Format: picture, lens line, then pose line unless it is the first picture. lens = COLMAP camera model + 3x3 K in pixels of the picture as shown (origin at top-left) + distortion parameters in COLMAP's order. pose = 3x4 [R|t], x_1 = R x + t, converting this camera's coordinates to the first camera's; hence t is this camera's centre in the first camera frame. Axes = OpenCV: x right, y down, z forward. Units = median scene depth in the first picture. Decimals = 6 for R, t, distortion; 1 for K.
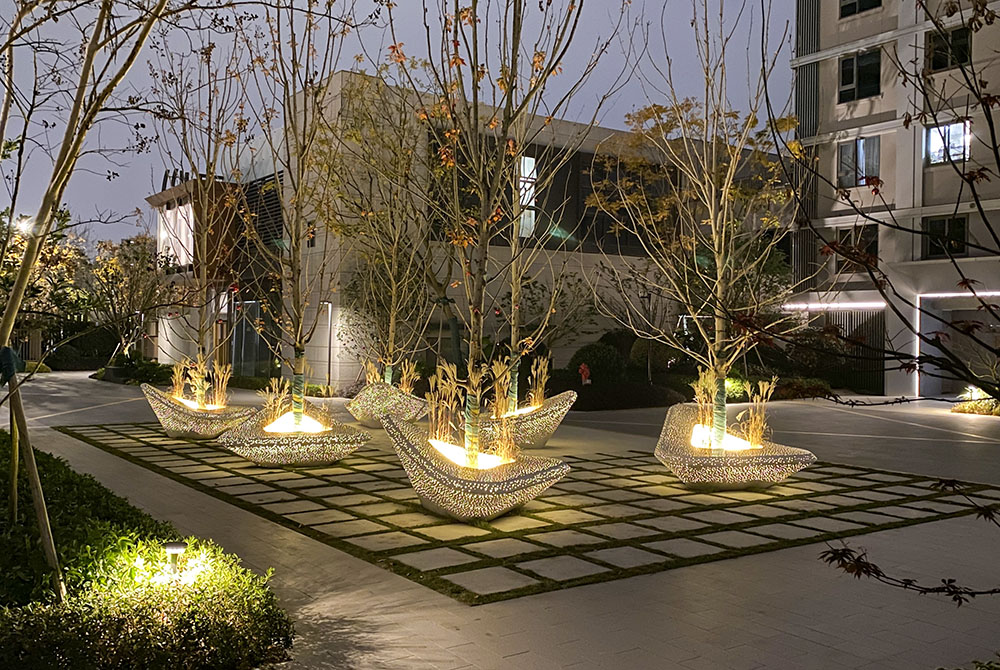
lens RADIAL K [[884.7, 0, 500.0], [0, 884.7, 335.0], [0, 0, 1]] dist [0.040708, -0.003137]
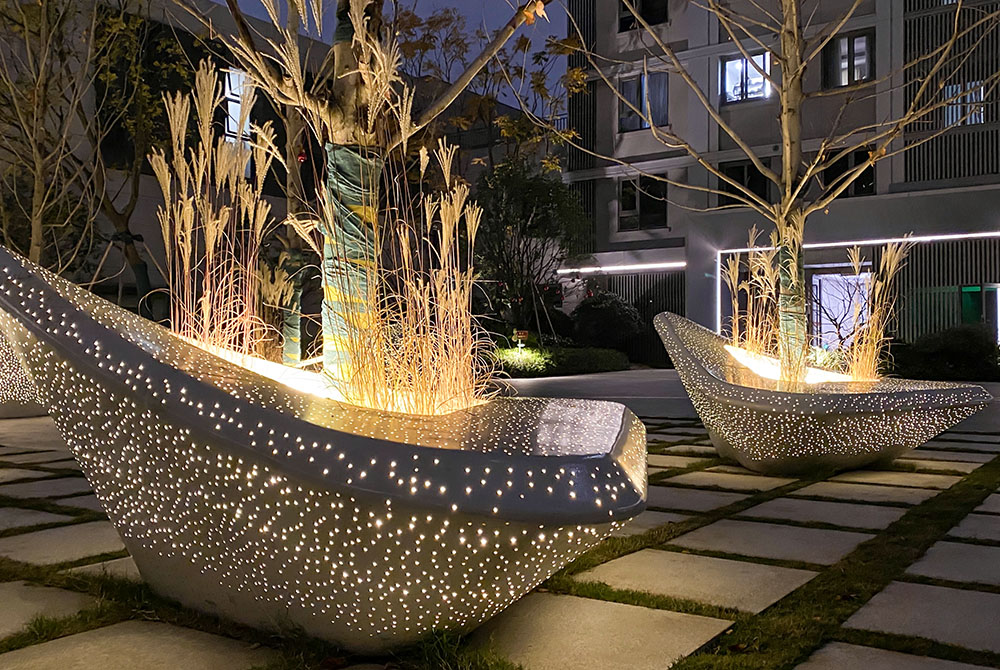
lens RADIAL K [[883.0, 0, 499.3], [0, 883.0, 357.0], [0, 0, 1]] dist [0.005147, 0.001959]
pose [[0.938350, -0.017324, 0.345252, -0.027973], [0.014775, 0.999841, 0.010013, 0.043890], [-0.345371, -0.004295, 0.938457, 0.254983]]
